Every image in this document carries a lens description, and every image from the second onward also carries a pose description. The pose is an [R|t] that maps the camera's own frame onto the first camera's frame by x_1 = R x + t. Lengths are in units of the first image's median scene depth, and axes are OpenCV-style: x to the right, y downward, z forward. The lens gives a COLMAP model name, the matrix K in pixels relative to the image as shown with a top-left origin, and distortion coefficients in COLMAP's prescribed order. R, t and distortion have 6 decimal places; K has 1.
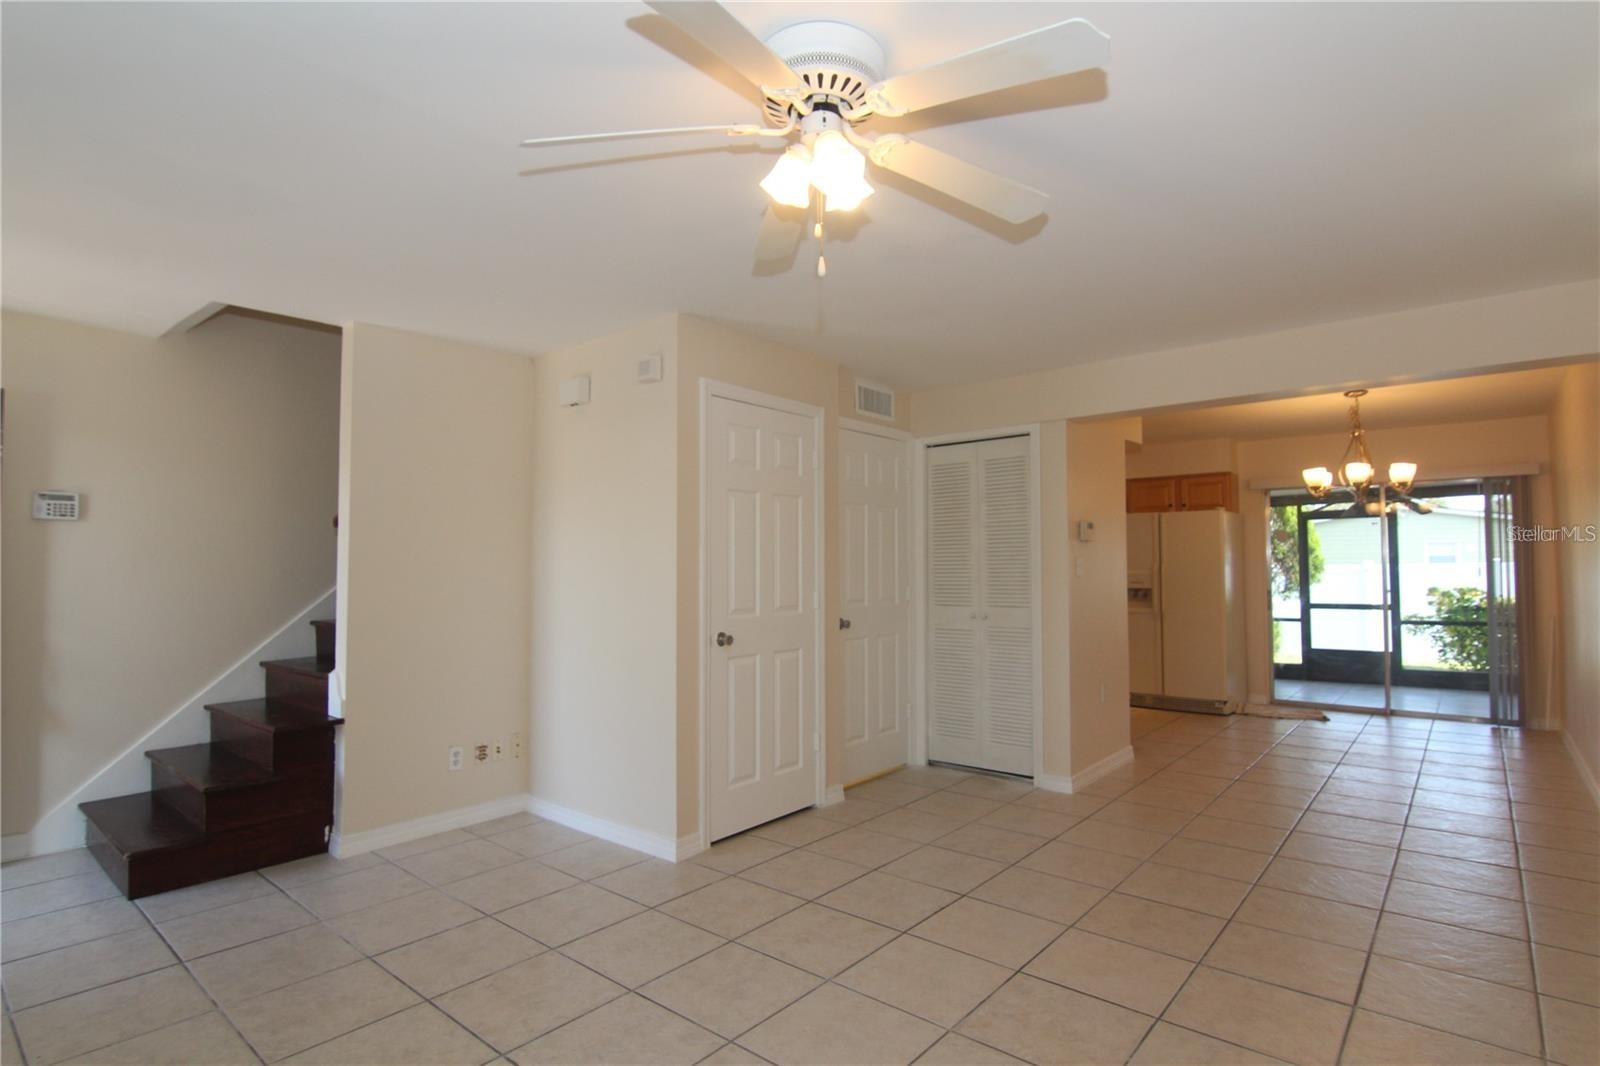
lens RADIAL K [[806.6, 0, 802.4], [0, 806.6, 535.5], [0, 0, 1]] dist [-0.001404, -0.016507]
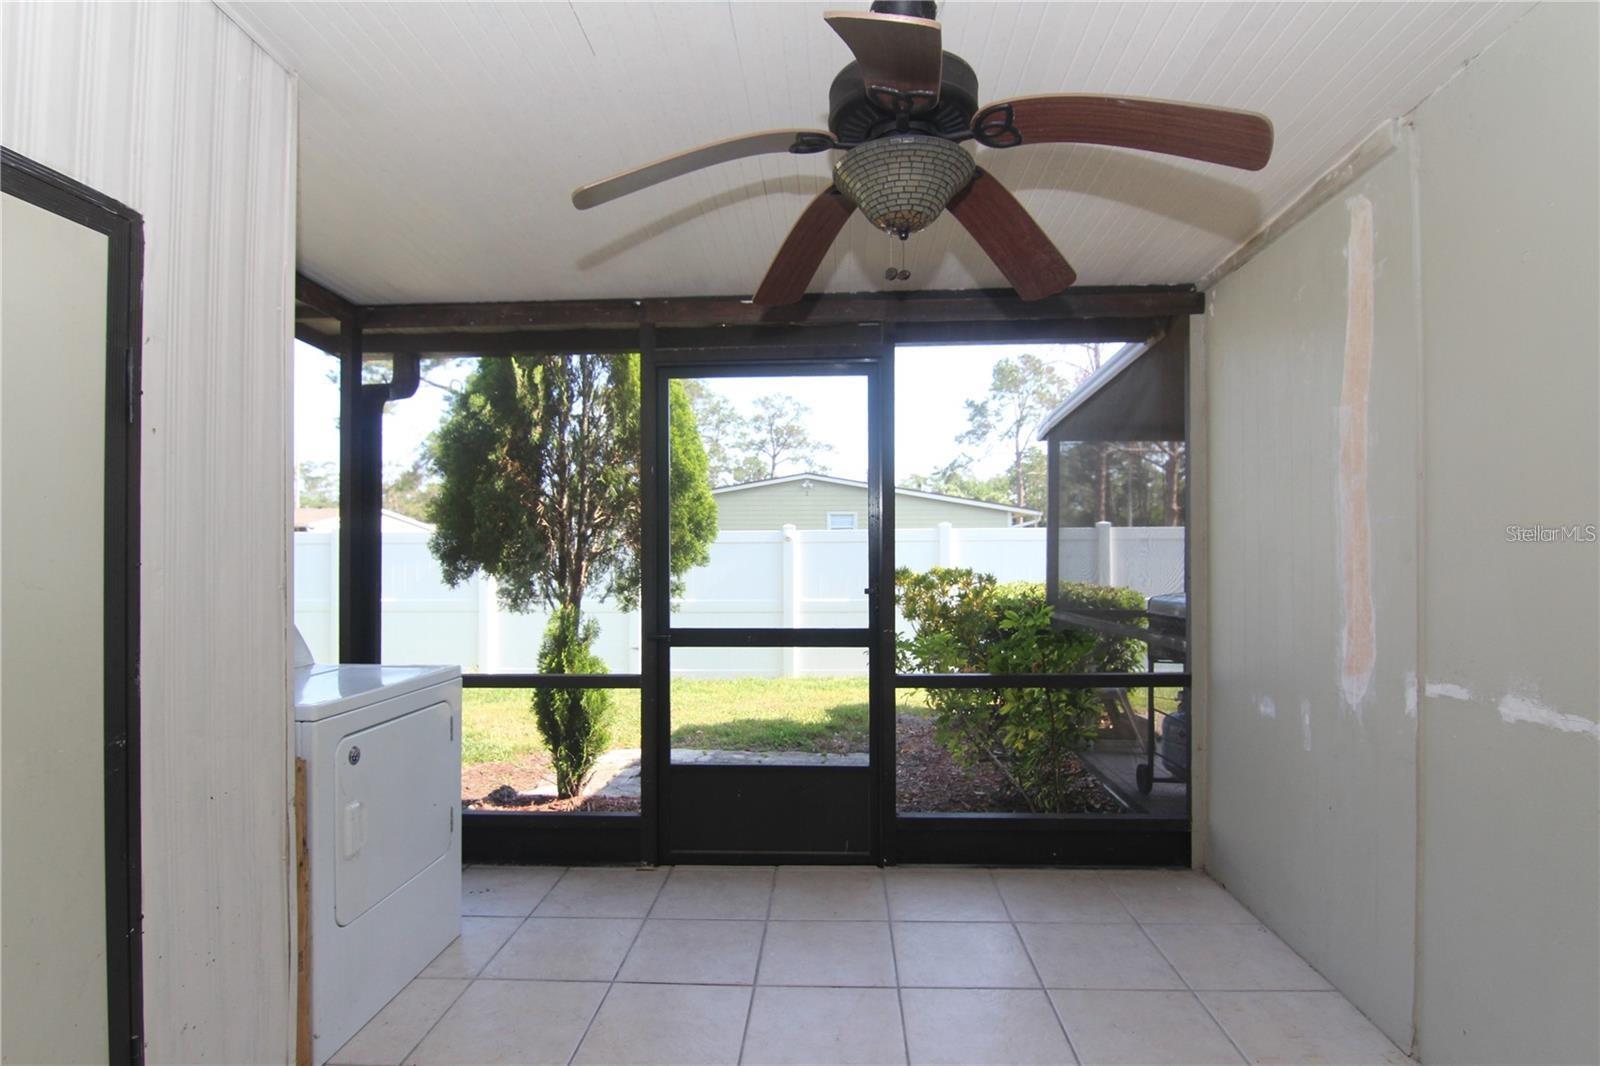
lens RADIAL K [[806.6, 0, 802.4], [0, 806.6, 535.5], [0, 0, 1]] dist [-0.001404, -0.016507]
pose [[0.792980, 0.004789, 0.609229, 0.925373], [-0.025391, 0.999360, 0.025193, 0.069832], [-0.608718, -0.035446, 0.792594, 1.380622]]
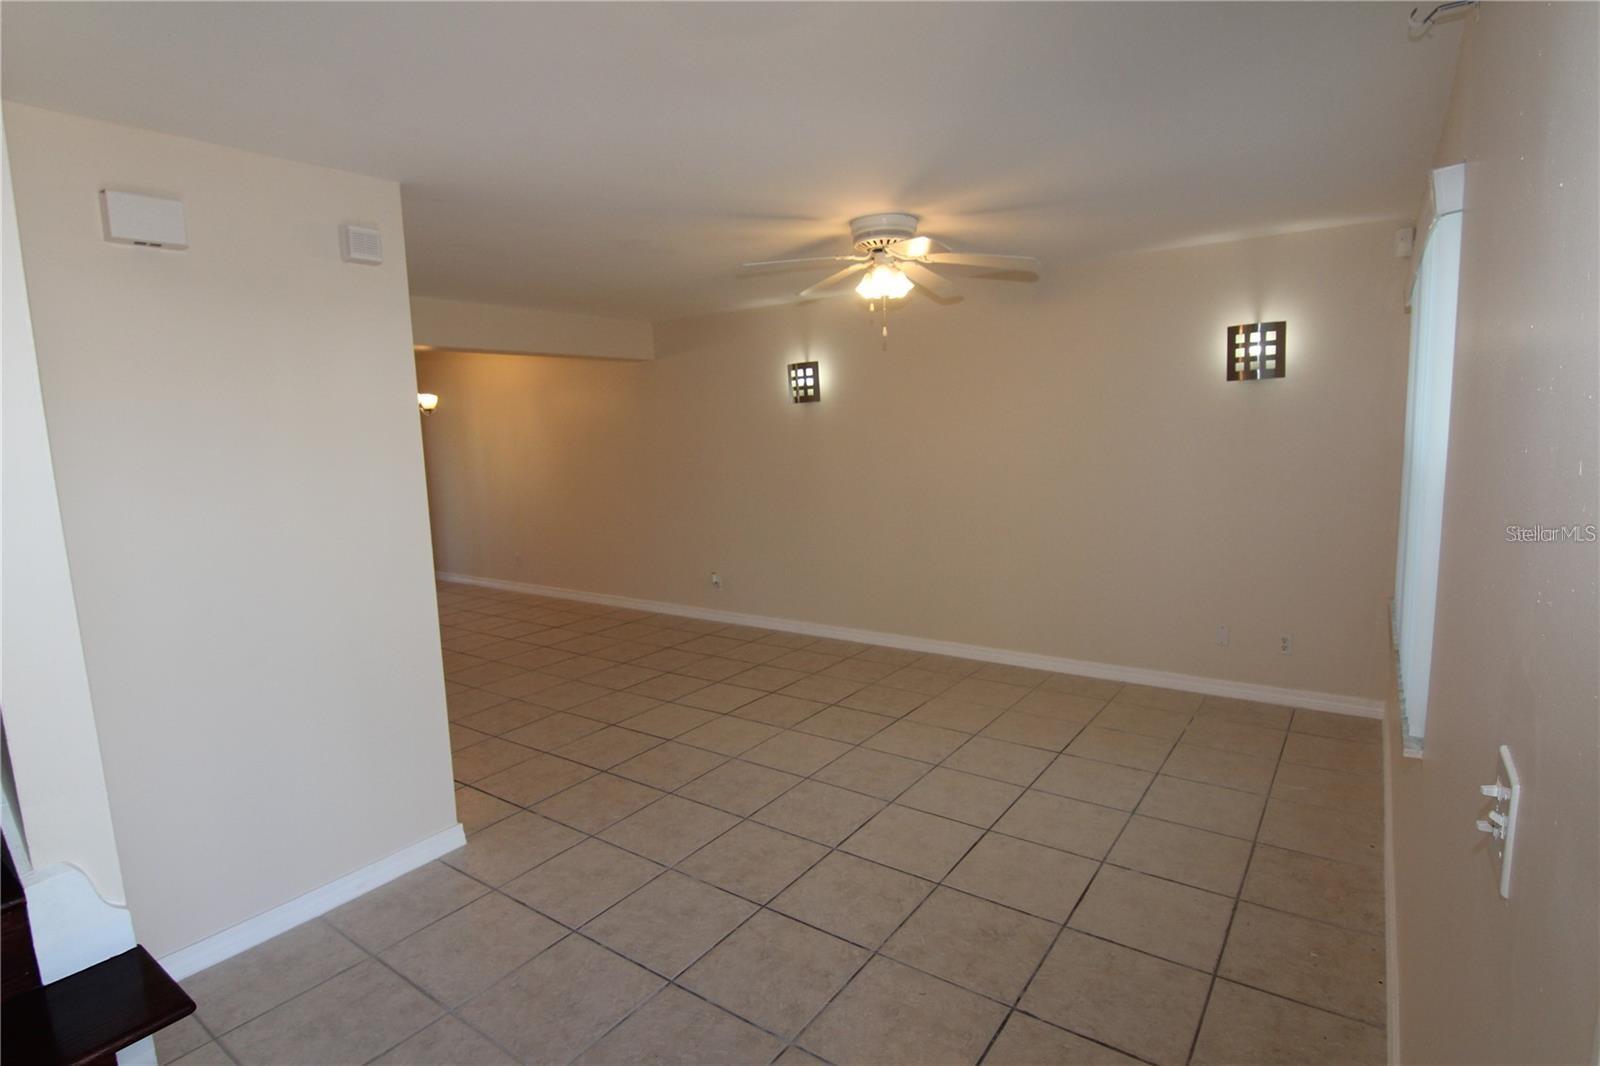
lens RADIAL K [[806.6, 0, 802.4], [0, 806.6, 535.5], [0, 0, 1]] dist [-0.001404, -0.016507]
pose [[-0.086184, -0.126873, 0.988168, -0.719599], [-0.008337, 0.991915, 0.126627, -0.031982], [-0.996244, 0.002675, -0.086545, 0.498778]]
